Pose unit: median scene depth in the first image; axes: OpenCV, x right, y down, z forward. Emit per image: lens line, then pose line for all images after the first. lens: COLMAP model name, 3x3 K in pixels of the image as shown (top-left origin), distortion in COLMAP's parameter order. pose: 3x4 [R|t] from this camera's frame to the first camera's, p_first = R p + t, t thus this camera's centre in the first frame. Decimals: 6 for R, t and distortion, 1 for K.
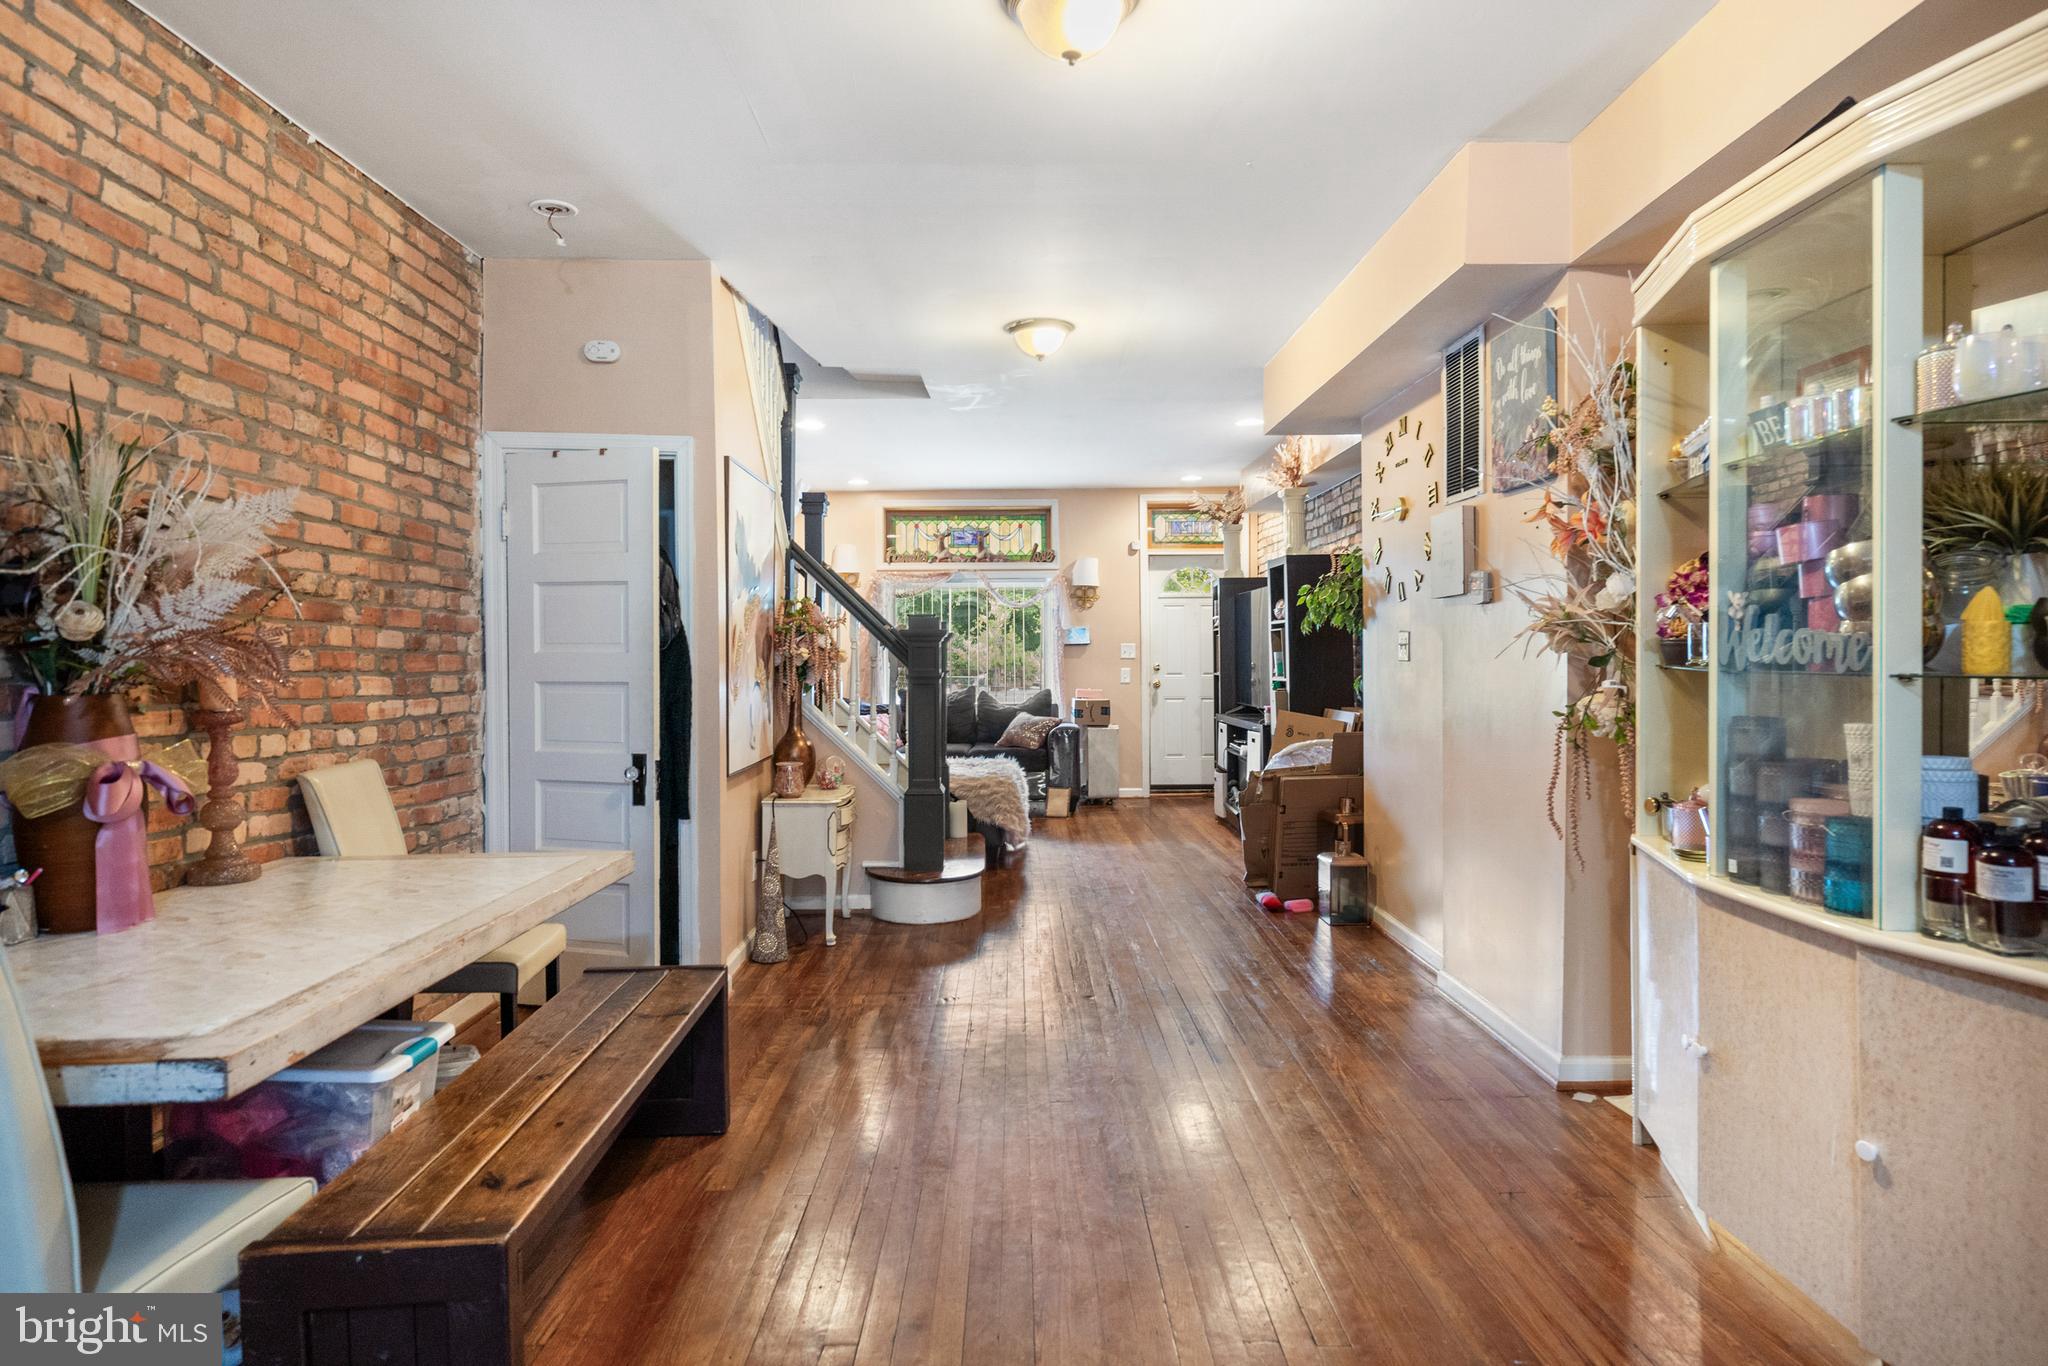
lens RADIAL K [[1205.5, 0, 1018.2], [0, 1205.5, 675.7], [0, 0, 1]] dist [0.003522, 0.003205]
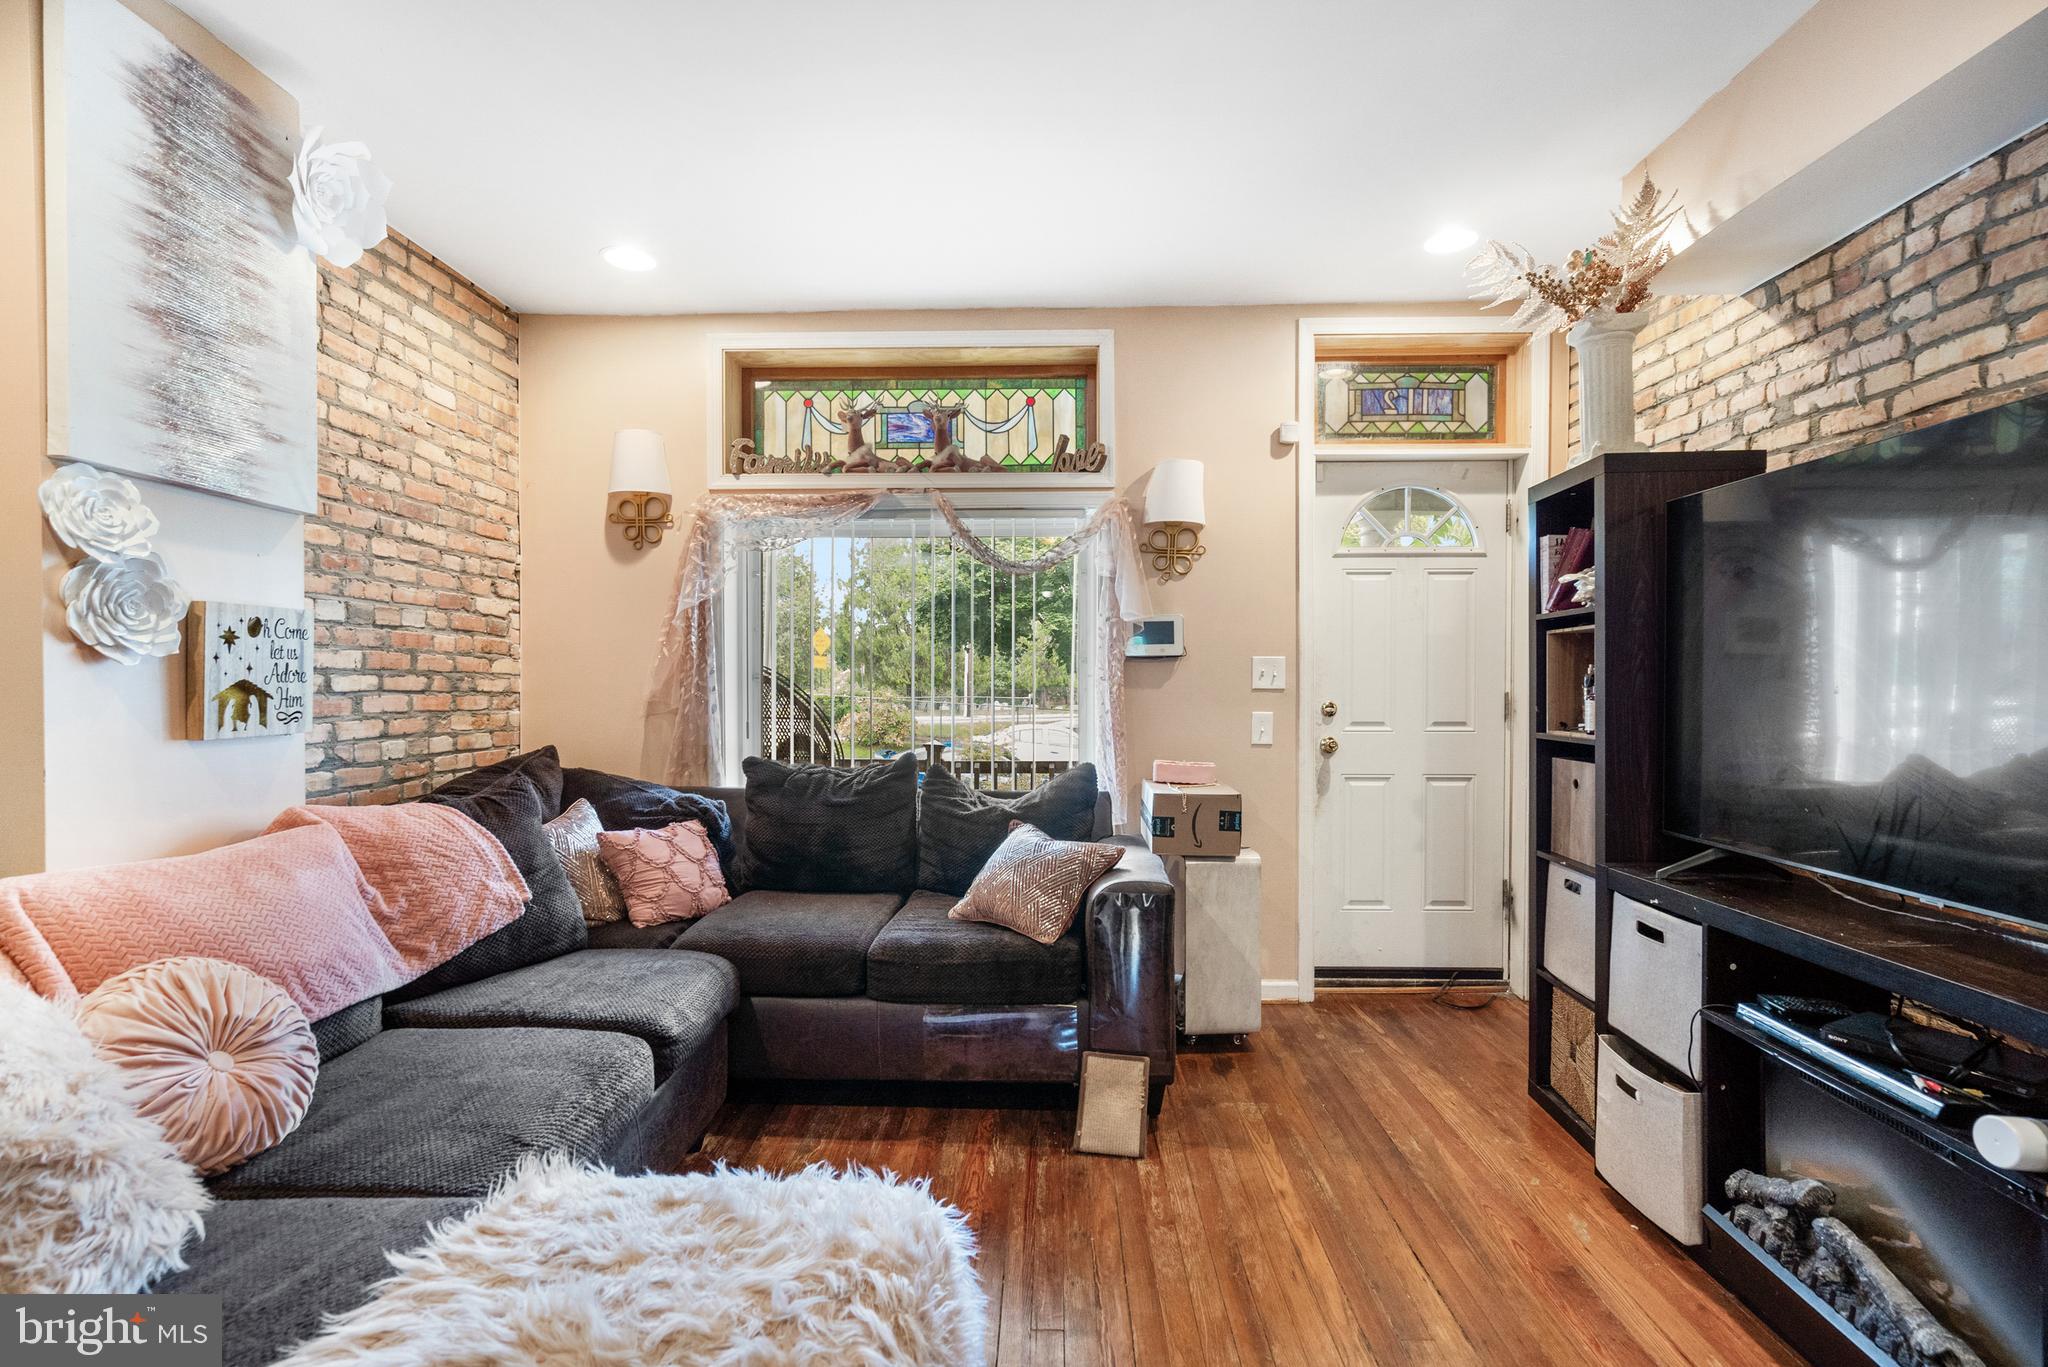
lens RADIAL K [[954.4, 0, 1029.4], [0, 954.4, 686.4], [0, 0, 1]] dist [0.001514, 0.002123]
pose [[0.999204, 0.006310, -0.039385, 0.016740], [-0.006487, 0.999969, -0.004368, -0.013177], [0.039356, 0.004620, 0.999215, 0.645123]]
